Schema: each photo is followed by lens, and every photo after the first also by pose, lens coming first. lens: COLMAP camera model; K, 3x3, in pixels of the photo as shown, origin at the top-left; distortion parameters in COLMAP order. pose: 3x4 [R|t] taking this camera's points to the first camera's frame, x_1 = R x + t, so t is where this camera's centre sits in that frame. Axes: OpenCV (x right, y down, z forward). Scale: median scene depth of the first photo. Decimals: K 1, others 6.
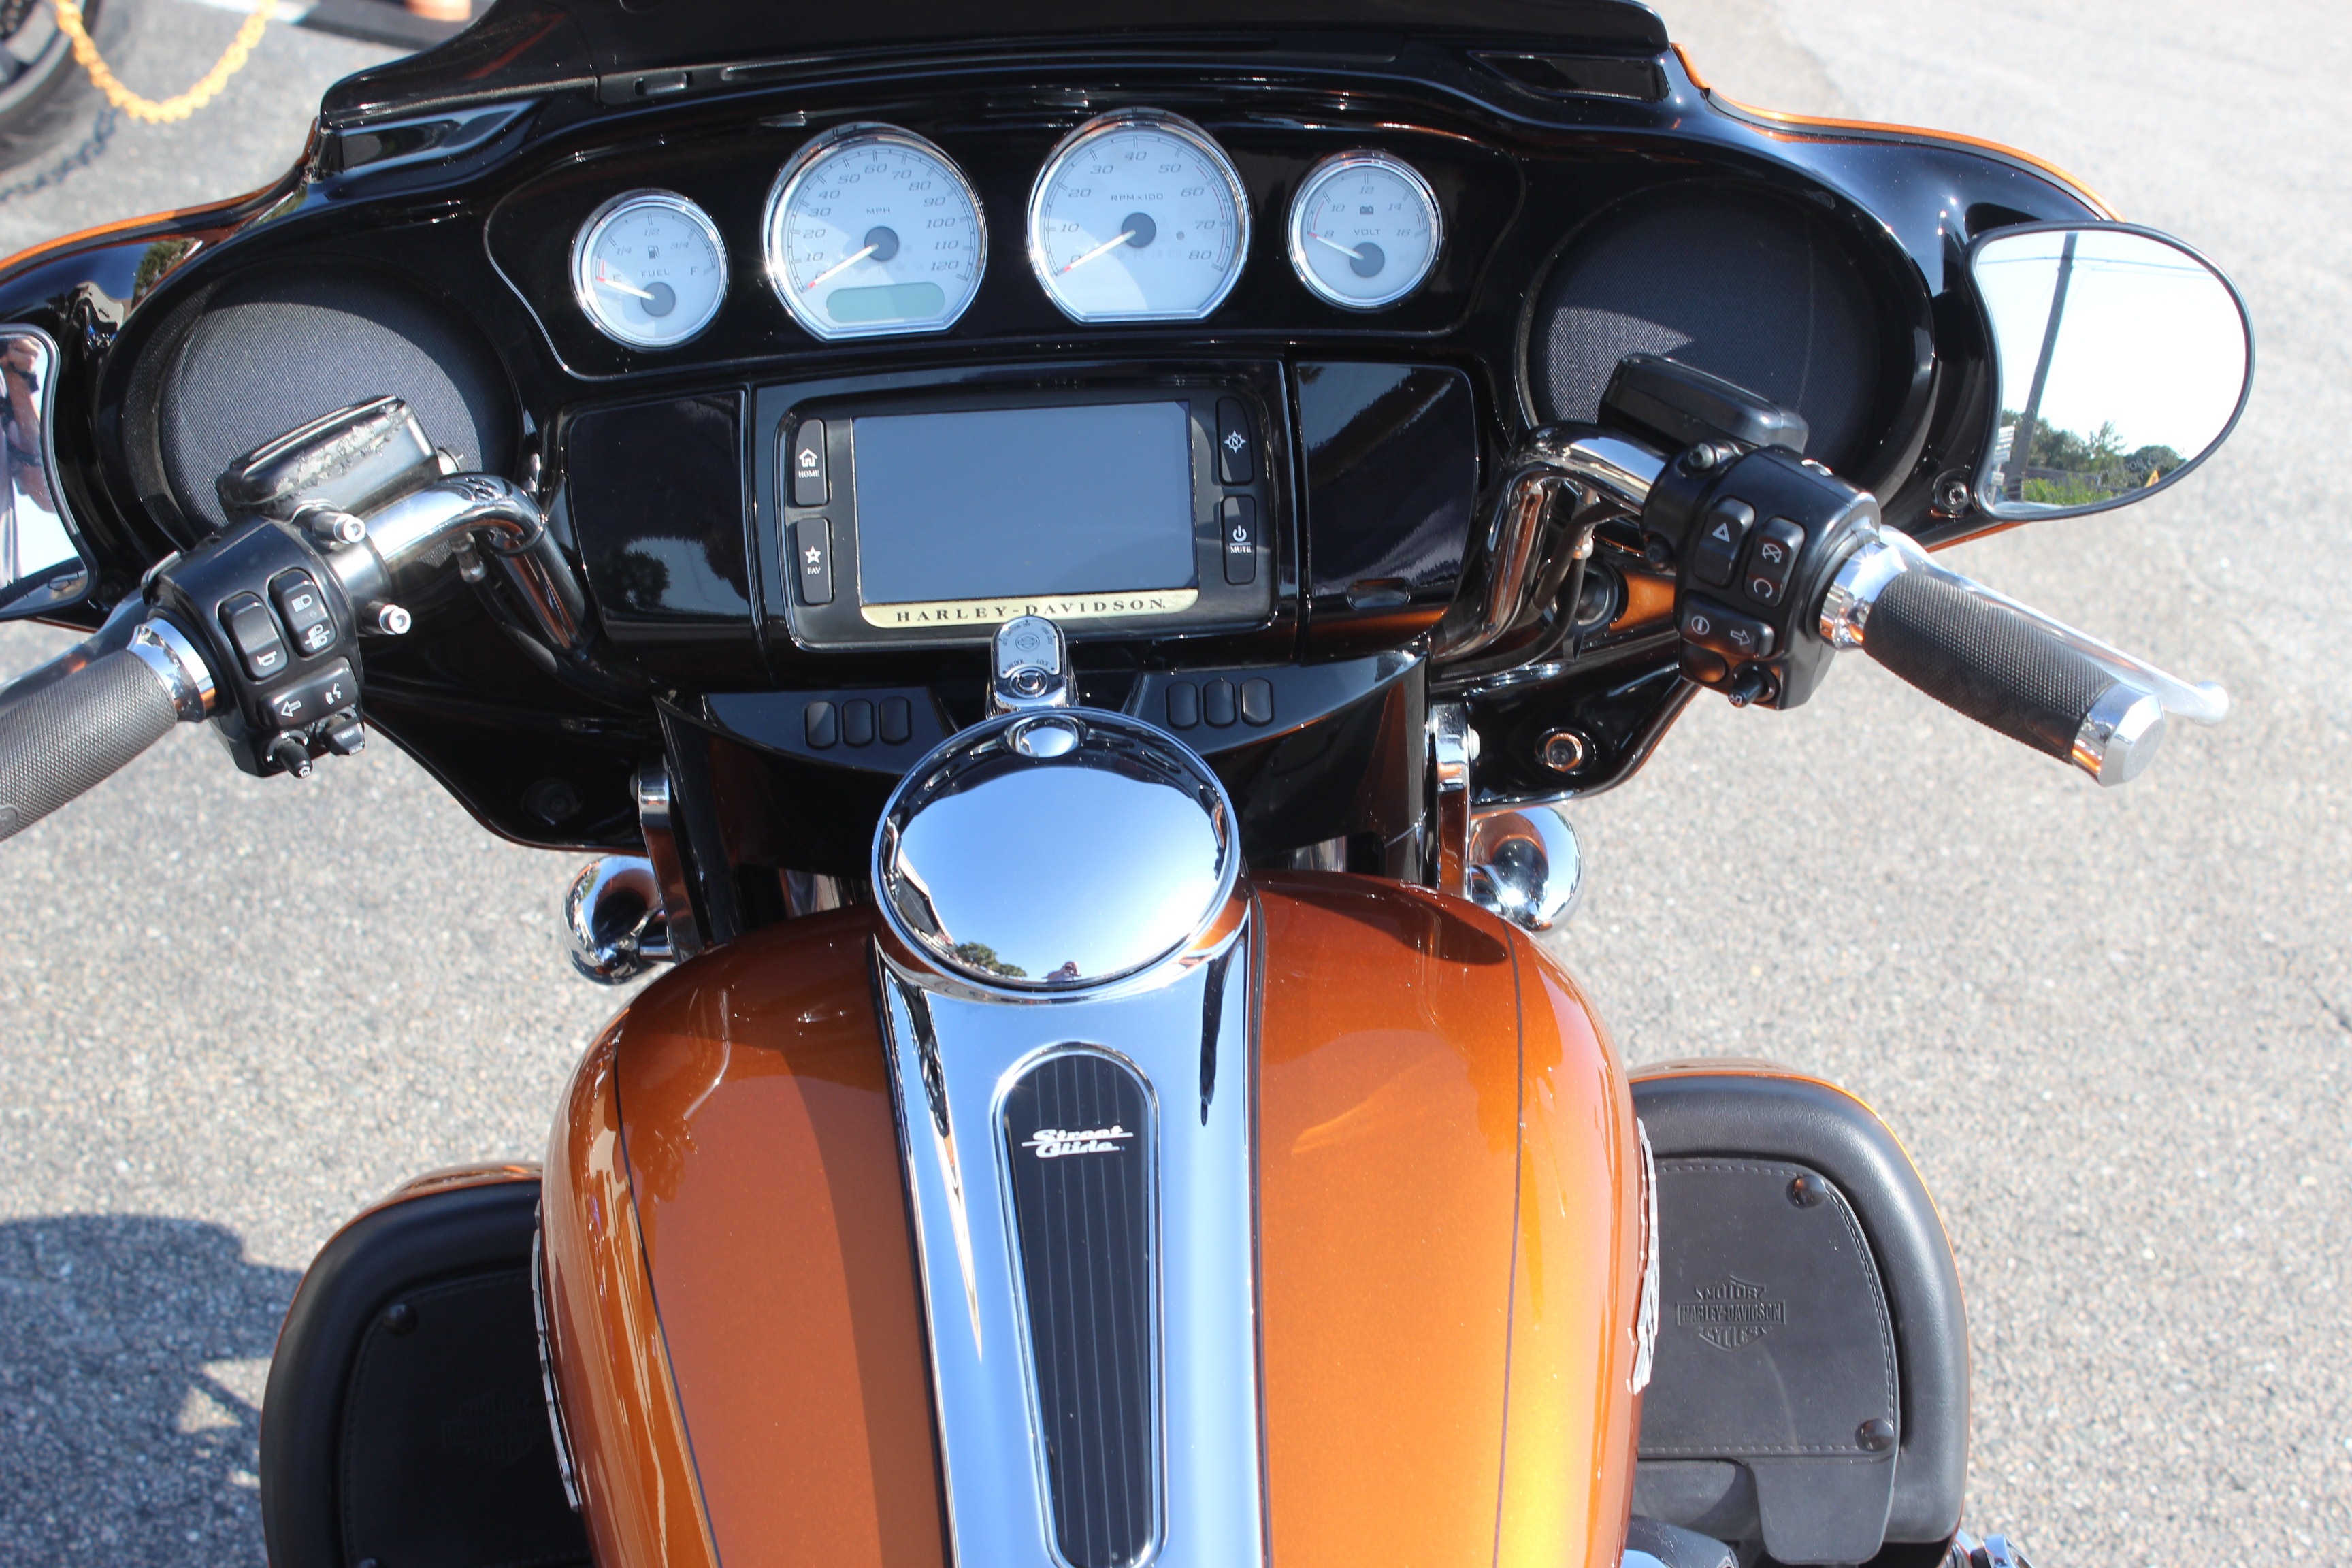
lens RADIAL K [[3785.3, 0, 1161.6], [0, 3785.3, 790.4], [0, 0, 1]] dist [-0.007773, 0.000000]
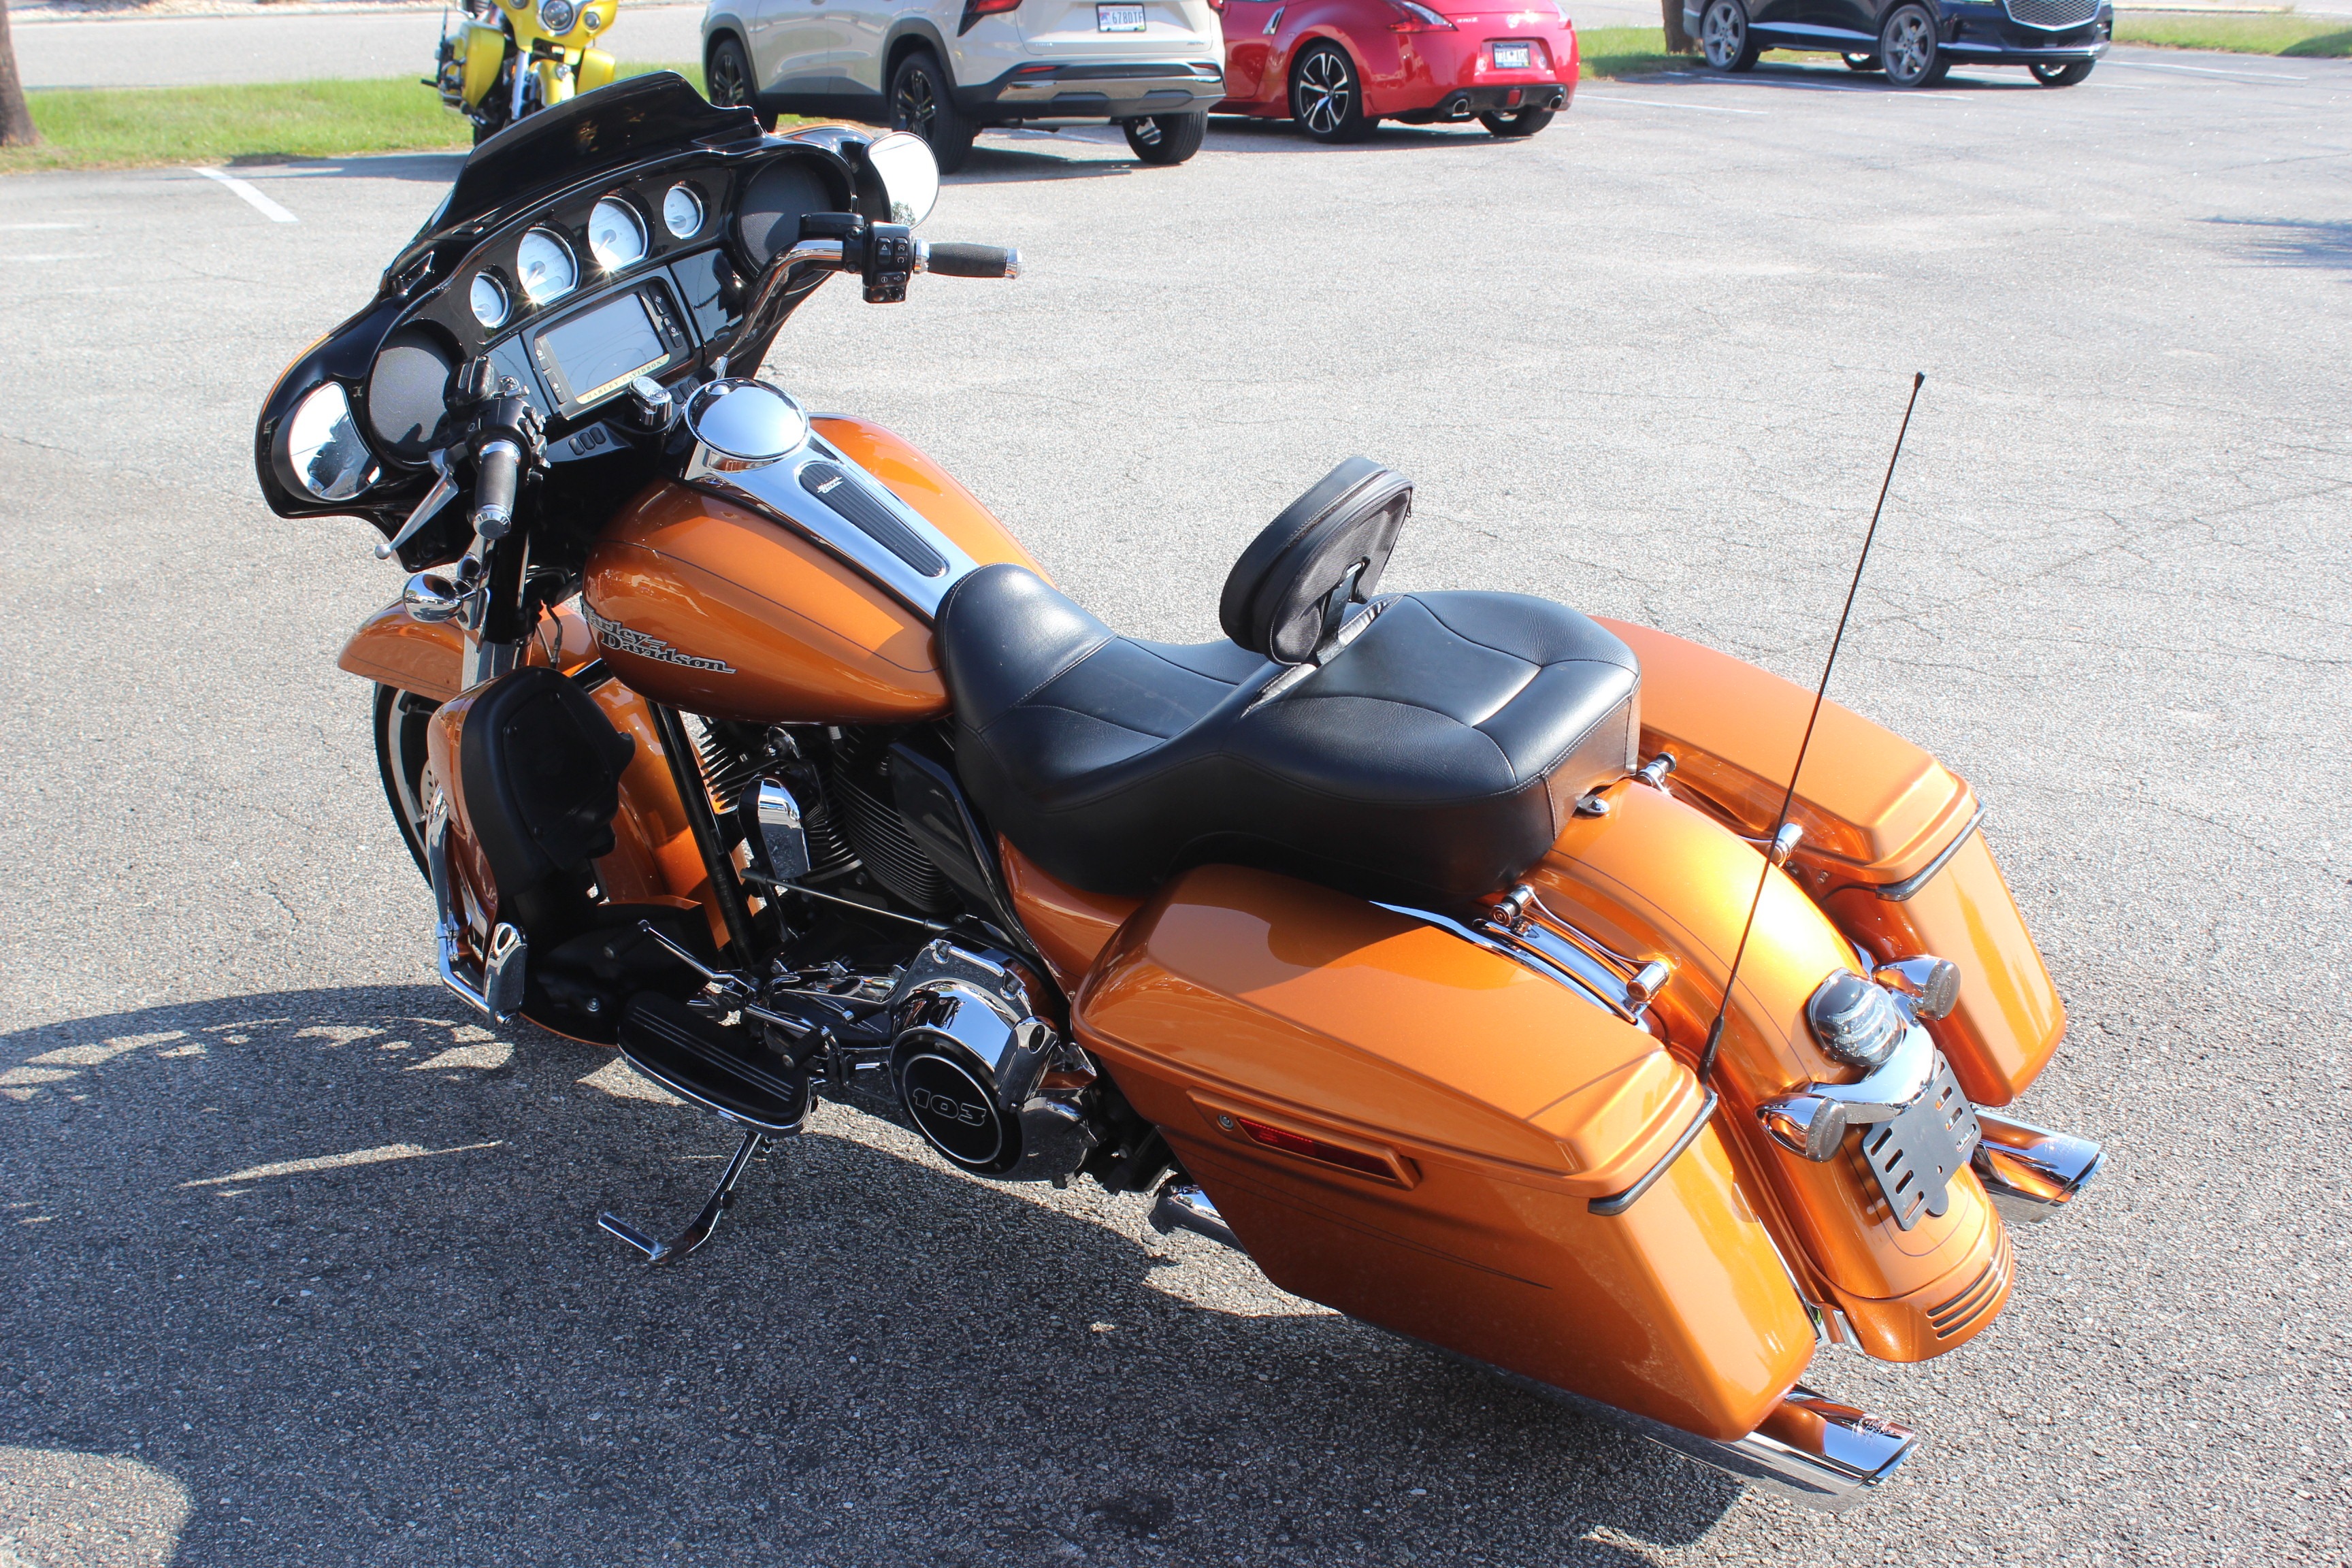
lens RADIAL K [[2952.9, 0, 1166.7], [0, 2952.9, 780.1], [0, 0, 1]] dist [-0.067875, 0.000000]
pose [[0.637896, -0.397413, 0.659660, -1.317504], [0.394661, 0.904232, 0.163115, 0.022200], [-0.661310, 0.156292, 0.733650, -0.784207]]
